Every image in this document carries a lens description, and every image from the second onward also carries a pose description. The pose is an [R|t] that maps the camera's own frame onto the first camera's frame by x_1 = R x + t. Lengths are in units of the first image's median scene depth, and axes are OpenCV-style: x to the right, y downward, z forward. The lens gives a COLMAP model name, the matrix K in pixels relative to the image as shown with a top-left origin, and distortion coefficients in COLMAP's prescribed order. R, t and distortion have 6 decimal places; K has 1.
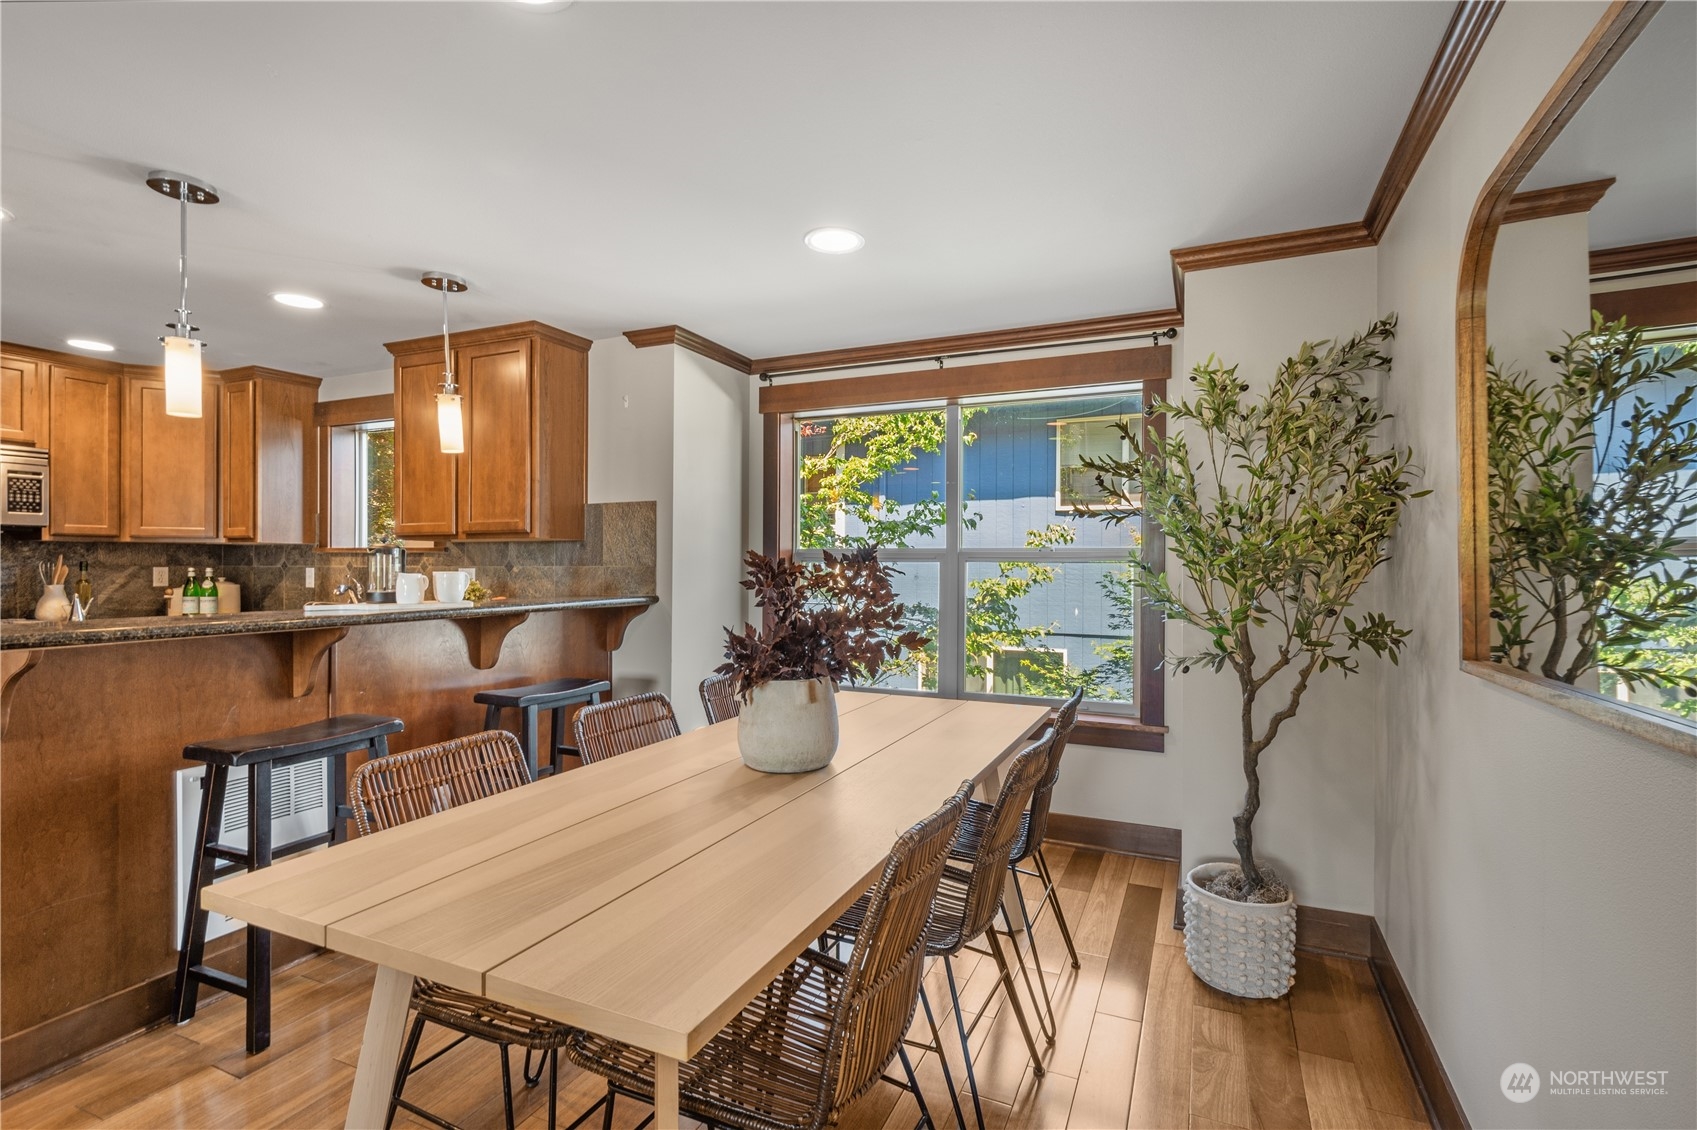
lens RADIAL K [[725.7, 0, 843.5], [0, 725.7, 569.4], [0, 0, 1]] dist [-0.001016, -0.000383]
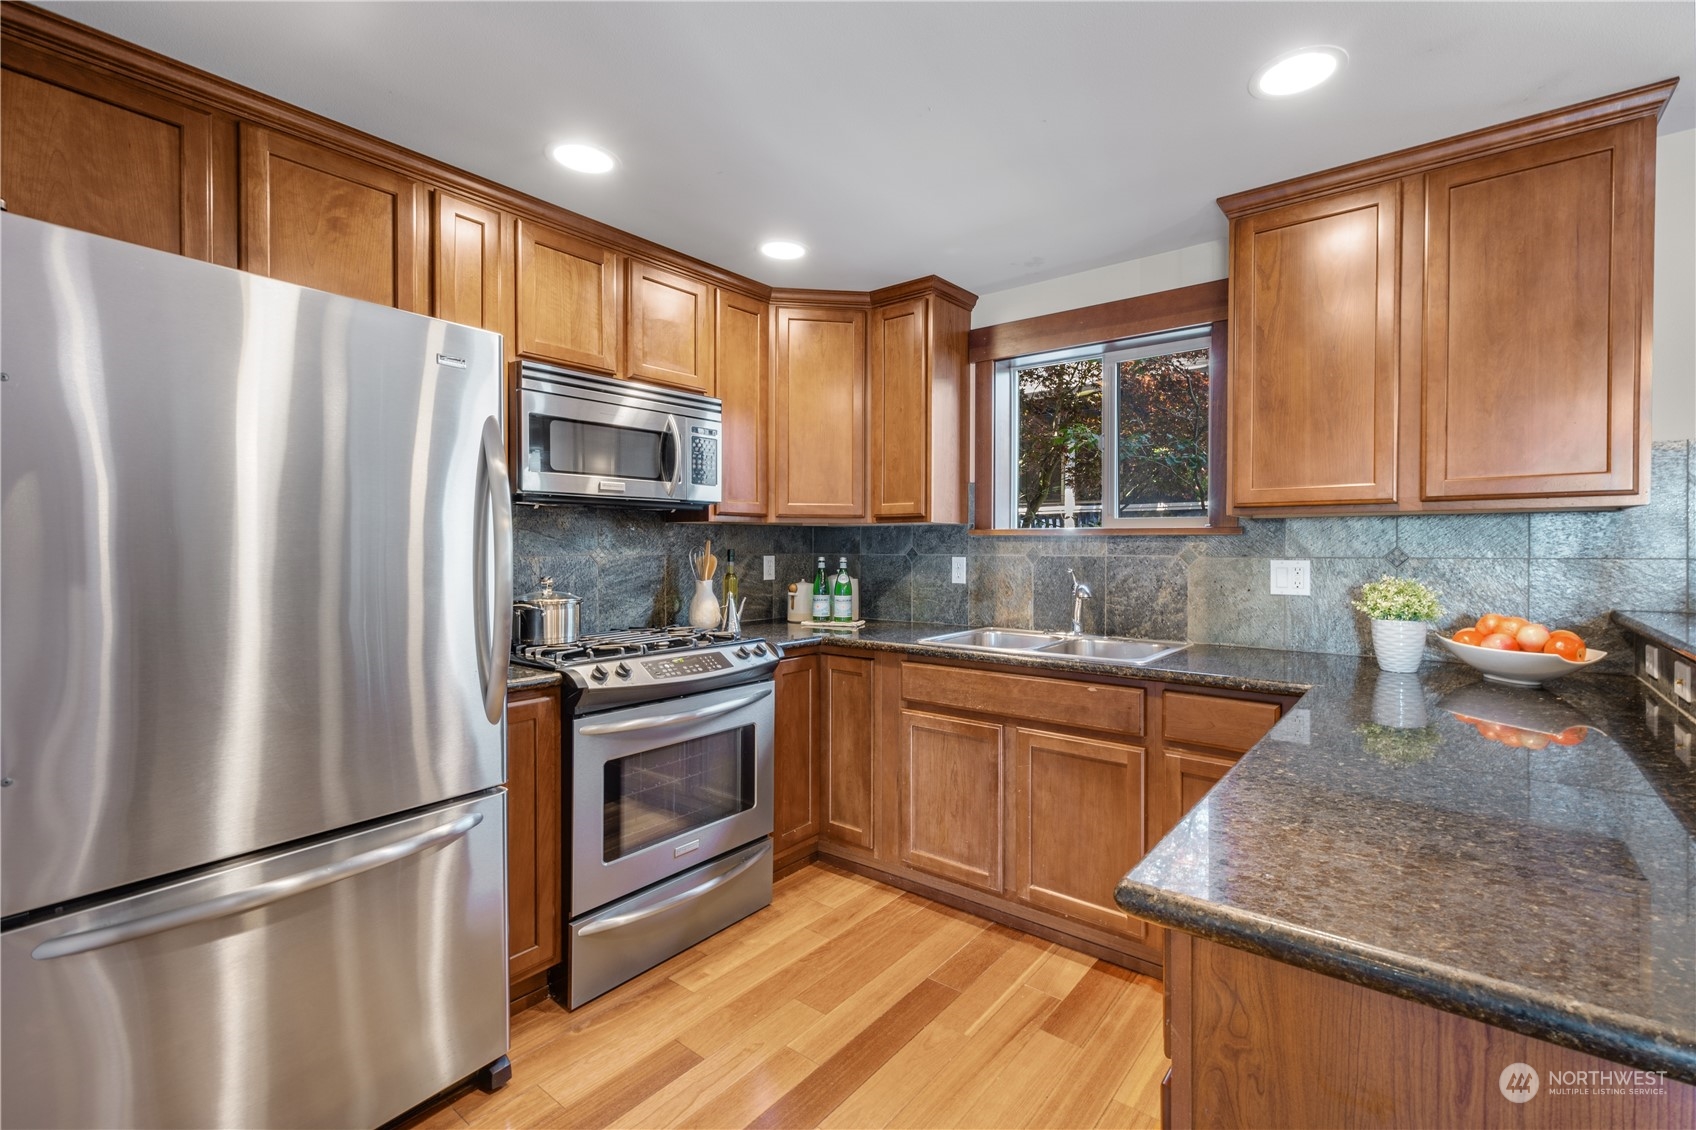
lens RADIAL K [[725.3, 0, 862.3], [0, 725.3, 550.2], [0, 0, 1]] dist [-0.001016, -0.000383]
pose [[0.964068, -0.001645, -0.265649, -0.687420], [0.001827, 0.999998, 0.000439, -0.010032], [0.265648, -0.000908, 0.964070, 0.289349]]
